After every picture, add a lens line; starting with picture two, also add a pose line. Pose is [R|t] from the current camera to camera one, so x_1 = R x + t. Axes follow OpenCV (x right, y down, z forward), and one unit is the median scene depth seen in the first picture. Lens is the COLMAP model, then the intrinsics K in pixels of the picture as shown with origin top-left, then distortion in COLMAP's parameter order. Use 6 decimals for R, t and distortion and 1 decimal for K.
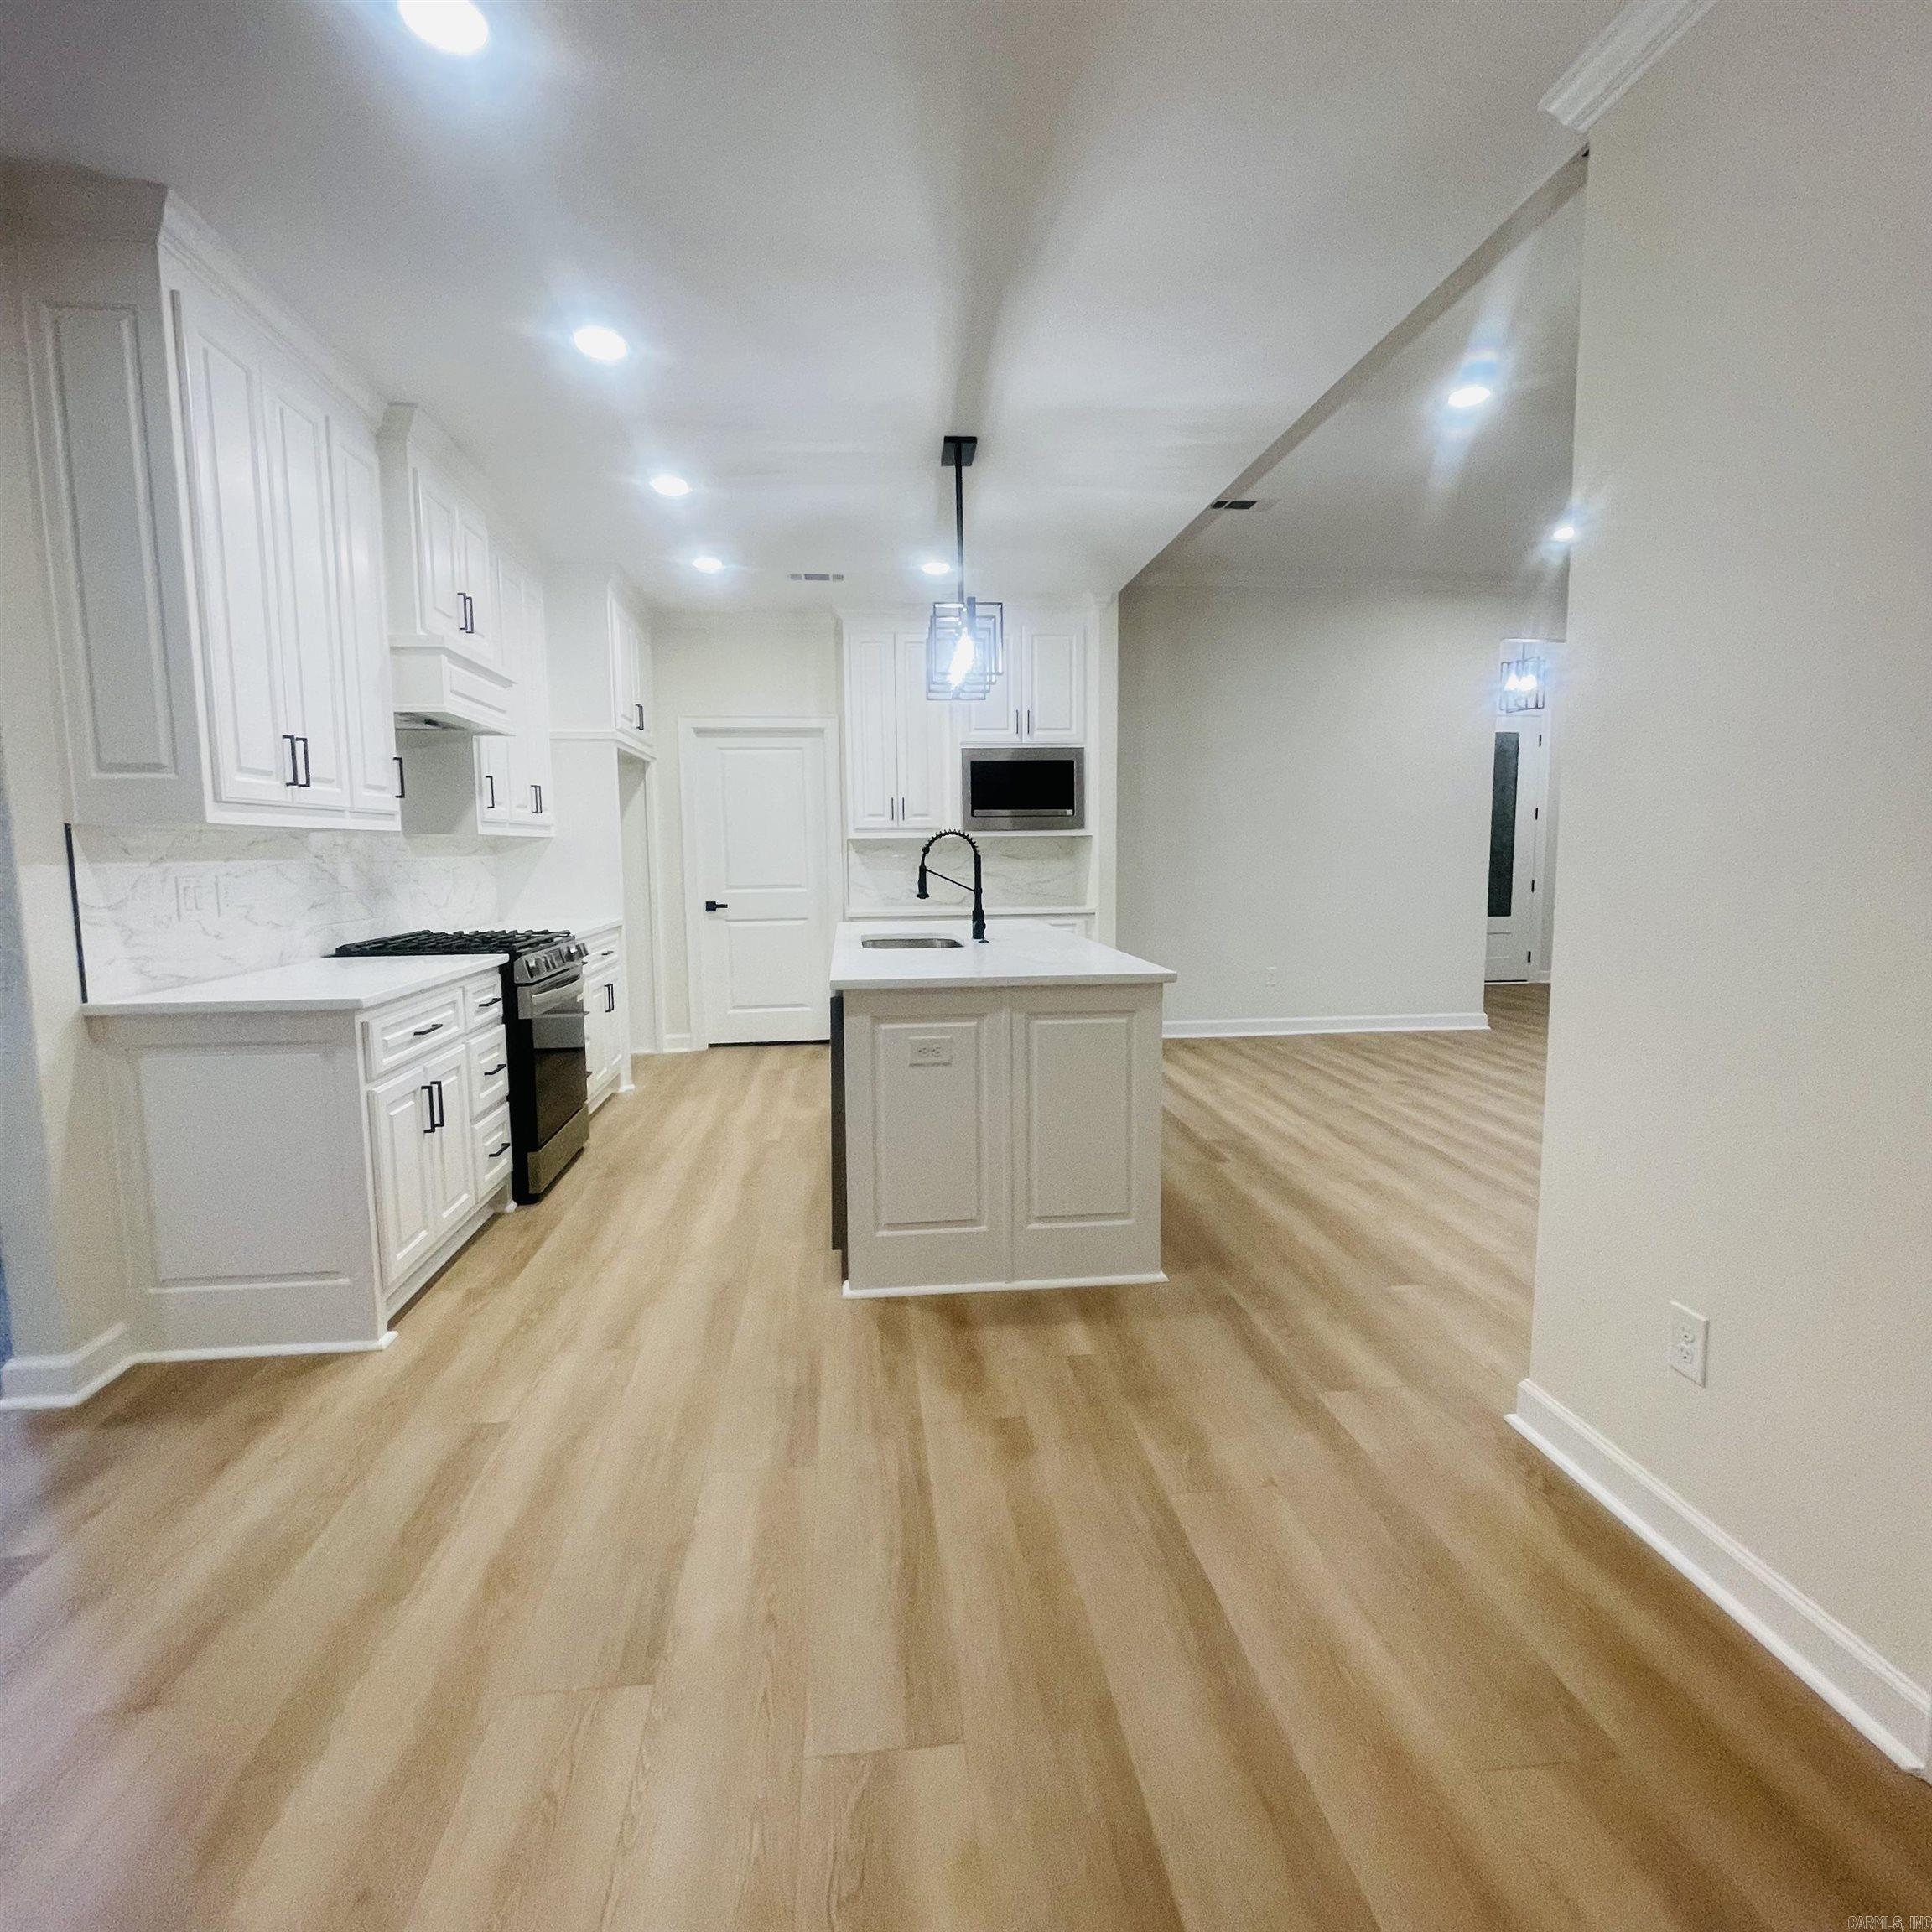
lens RADIAL K [[1037.8, 0, 966.5], [0, 1037.8, 955.8], [0, 0, 1]] dist [-0.002721, 0.001126]
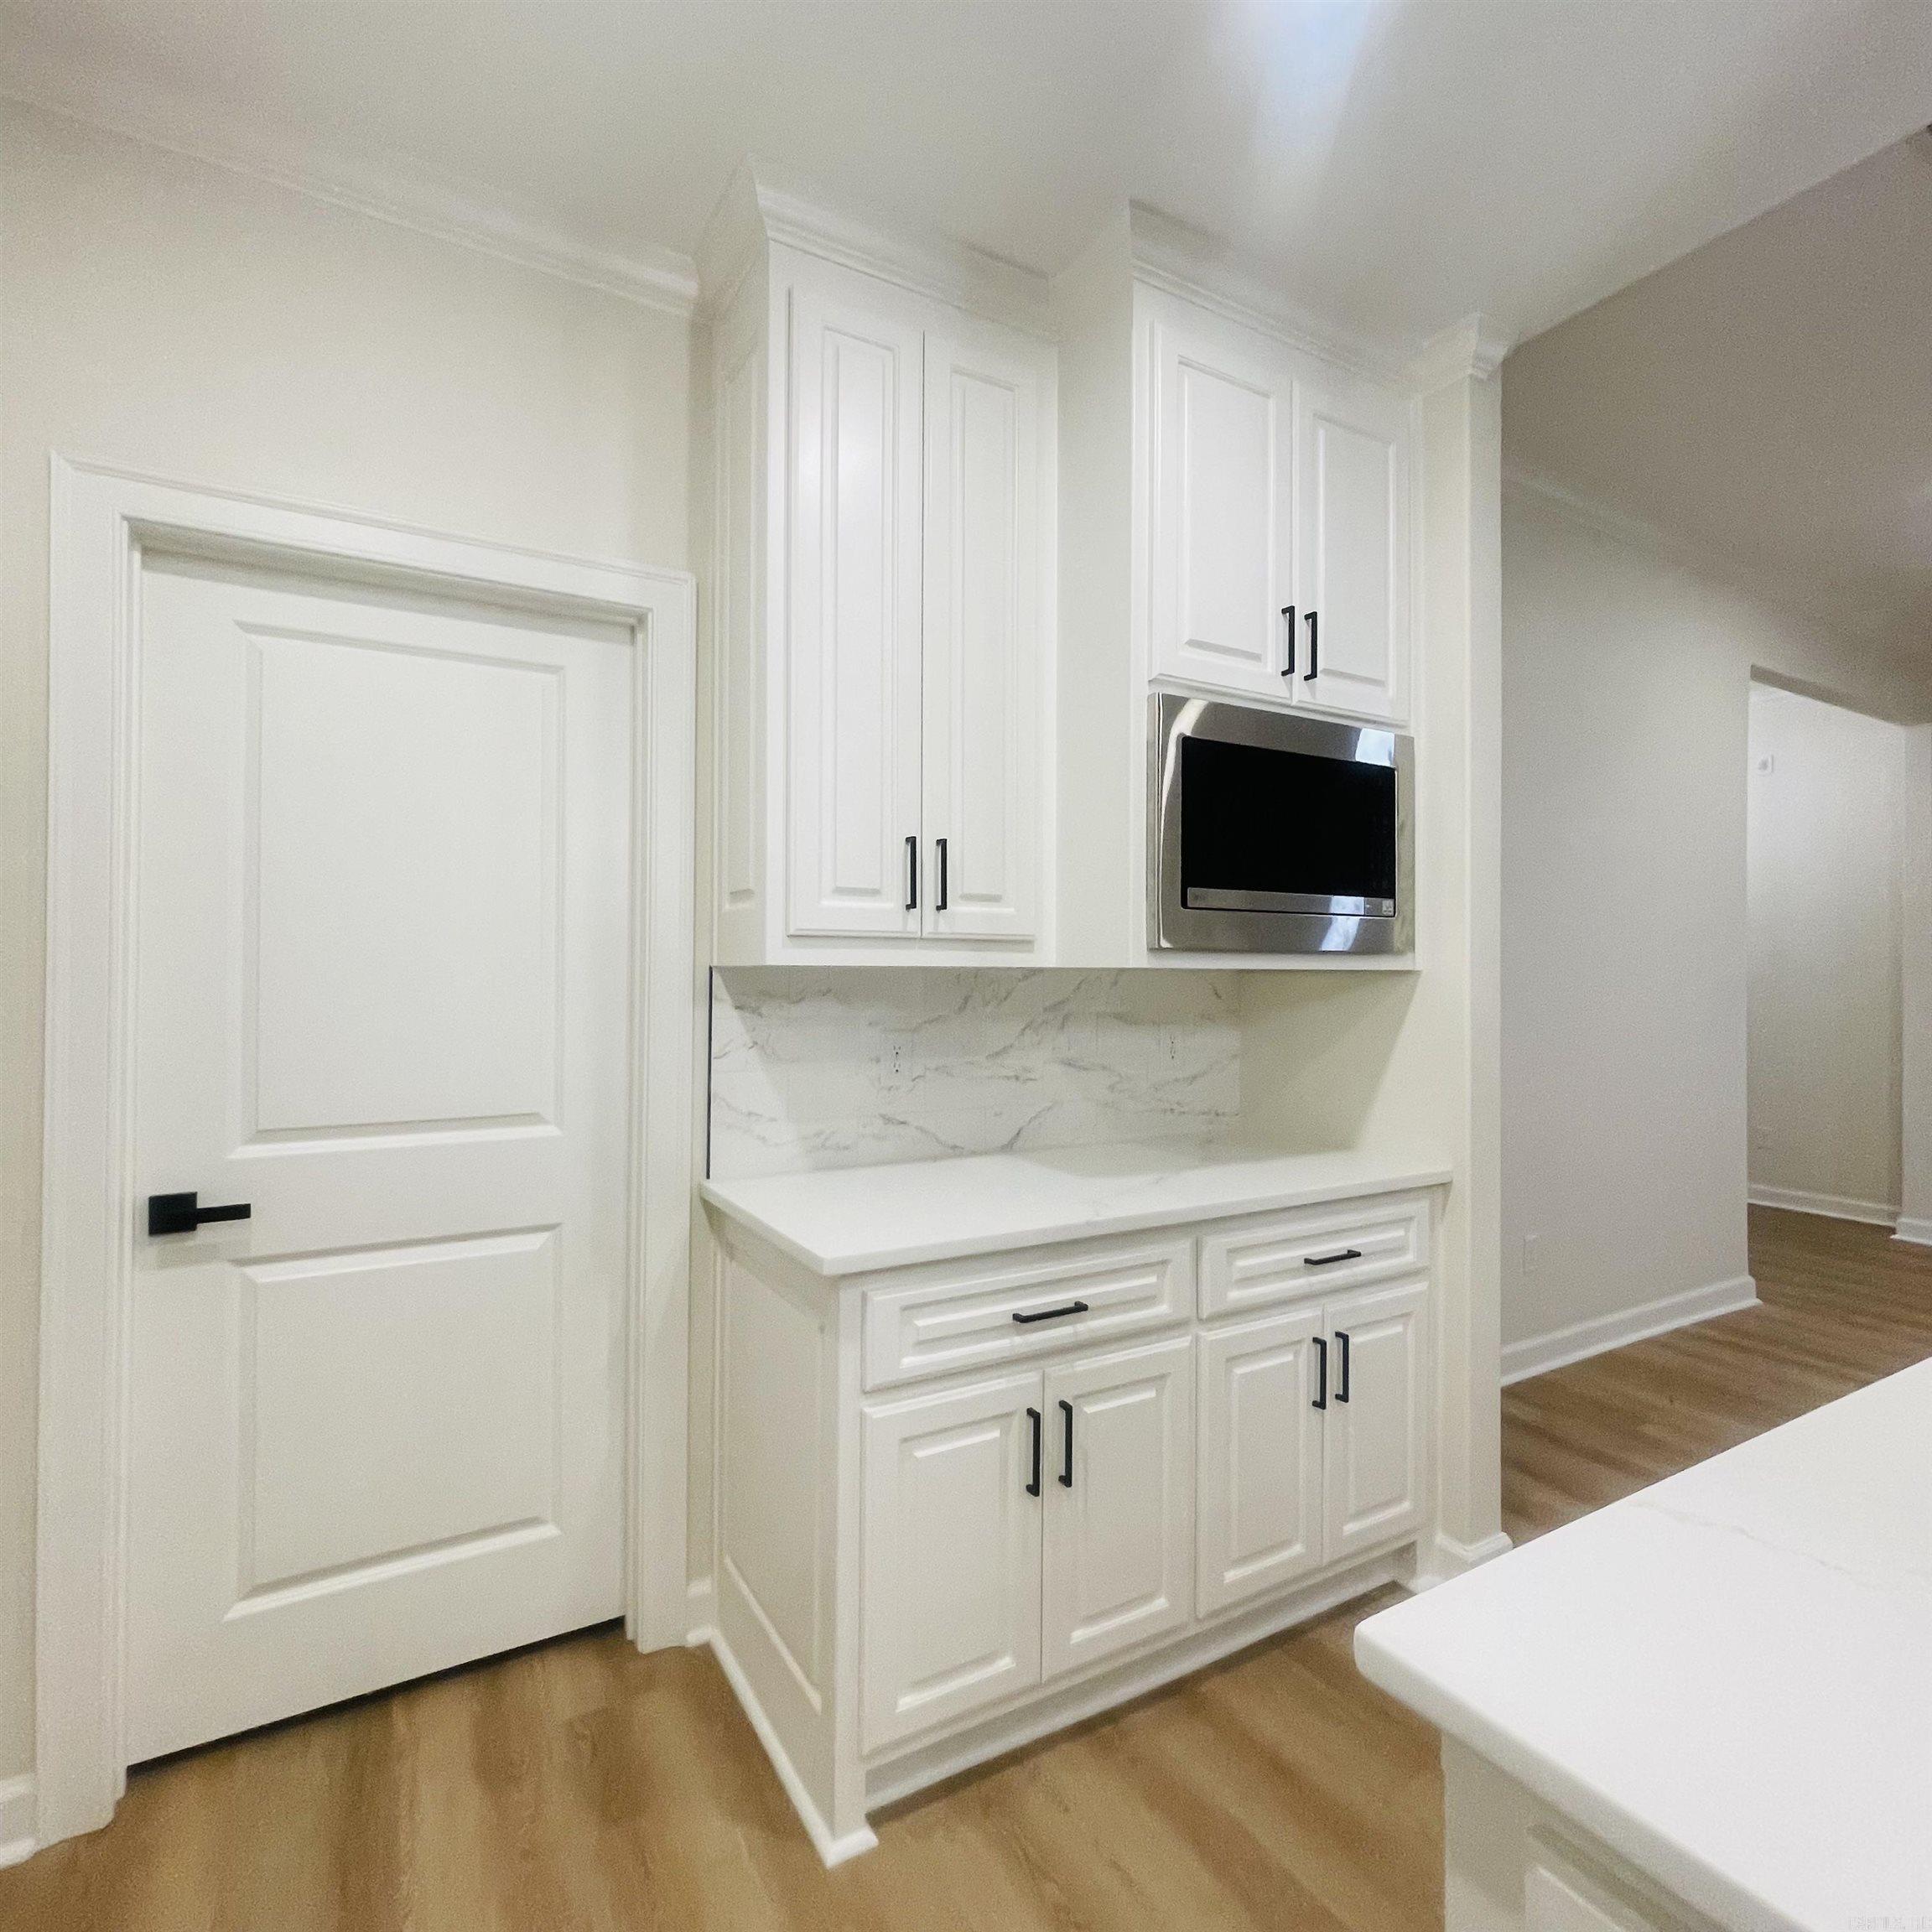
lens RADIAL K [[1037.8, 0, 958.1], [0, 1037.8, 961.4], [0, 0, 1]] dist [-0.002721, 0.001126]
pose [[0.914049, 0.021611, 0.405028, -0.368565], [0.021910, 0.994491, -0.102508, -0.169099], [-0.405012, 0.102572, 0.908540, 1.444783]]
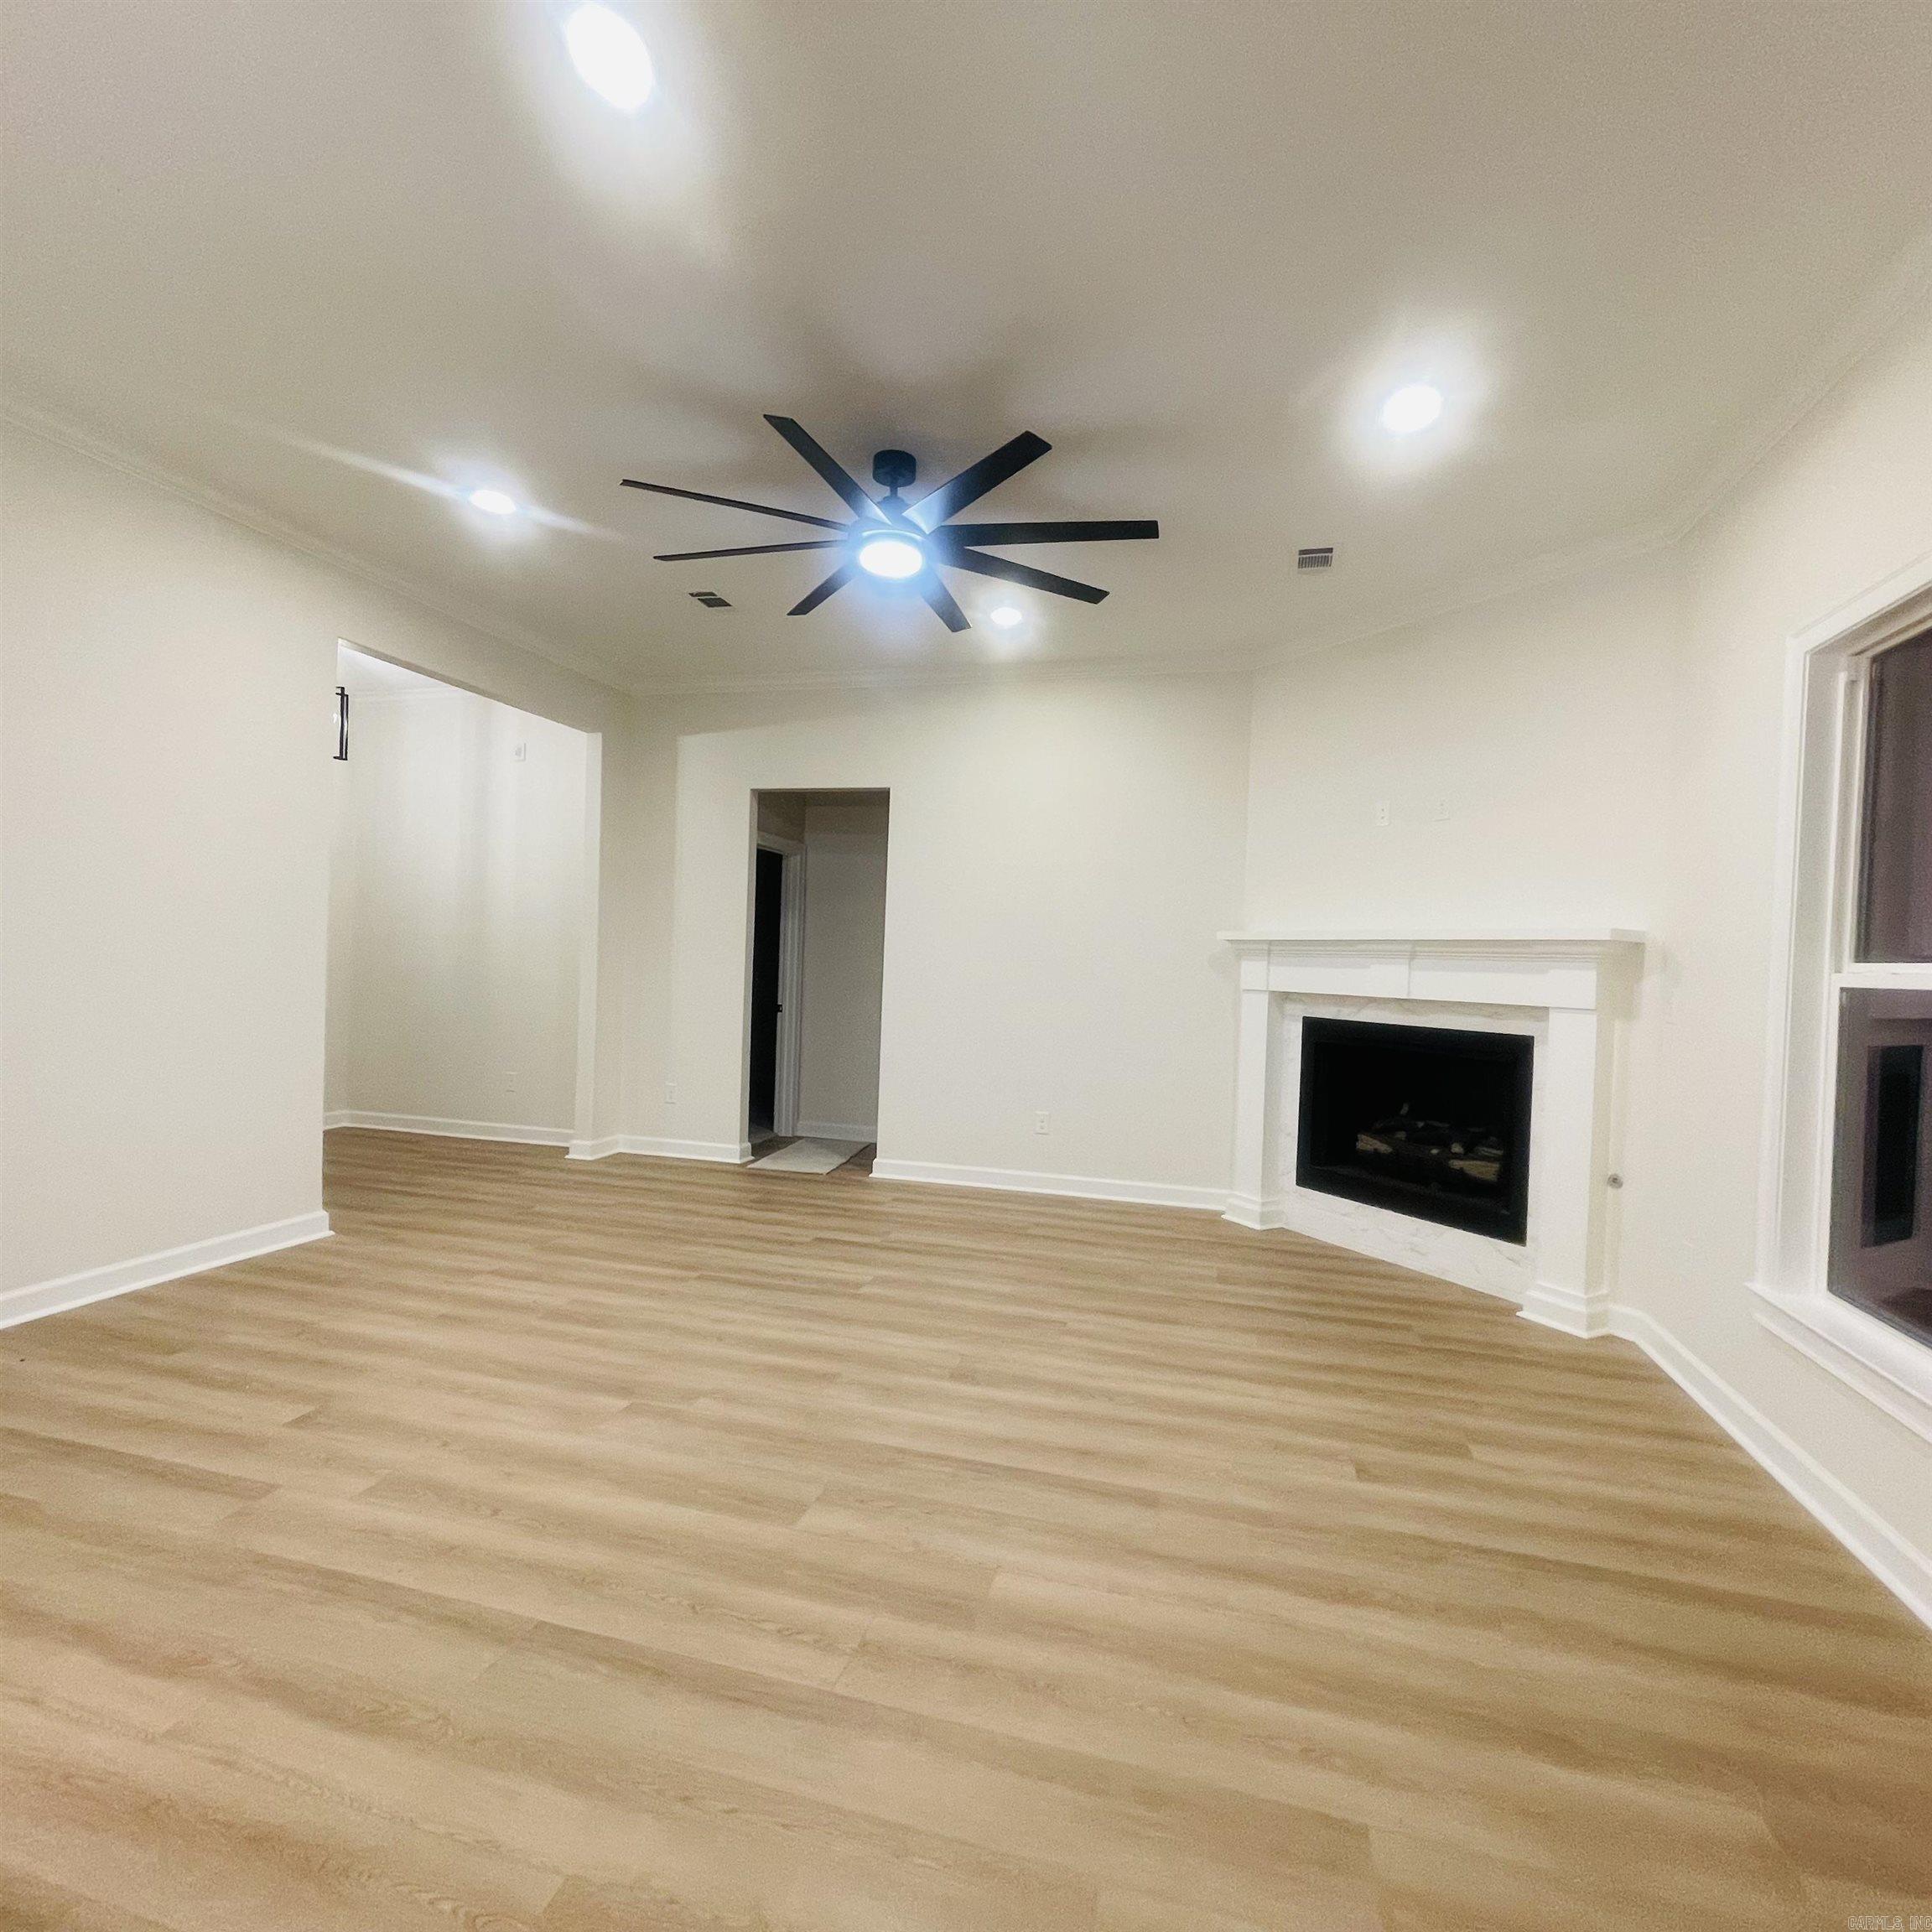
lens RADIAL K [[1037.8, 0, 959.0], [0, 1037.8, 973.5], [0, 0, 1]] dist [-0.002721, 0.001126]
pose [[0.378855, 0.007838, 0.925423, 0.131642], [0.059407, 0.997696, -0.032770, -0.106319], [-0.923548, 0.067392, 0.377516, 0.899806]]
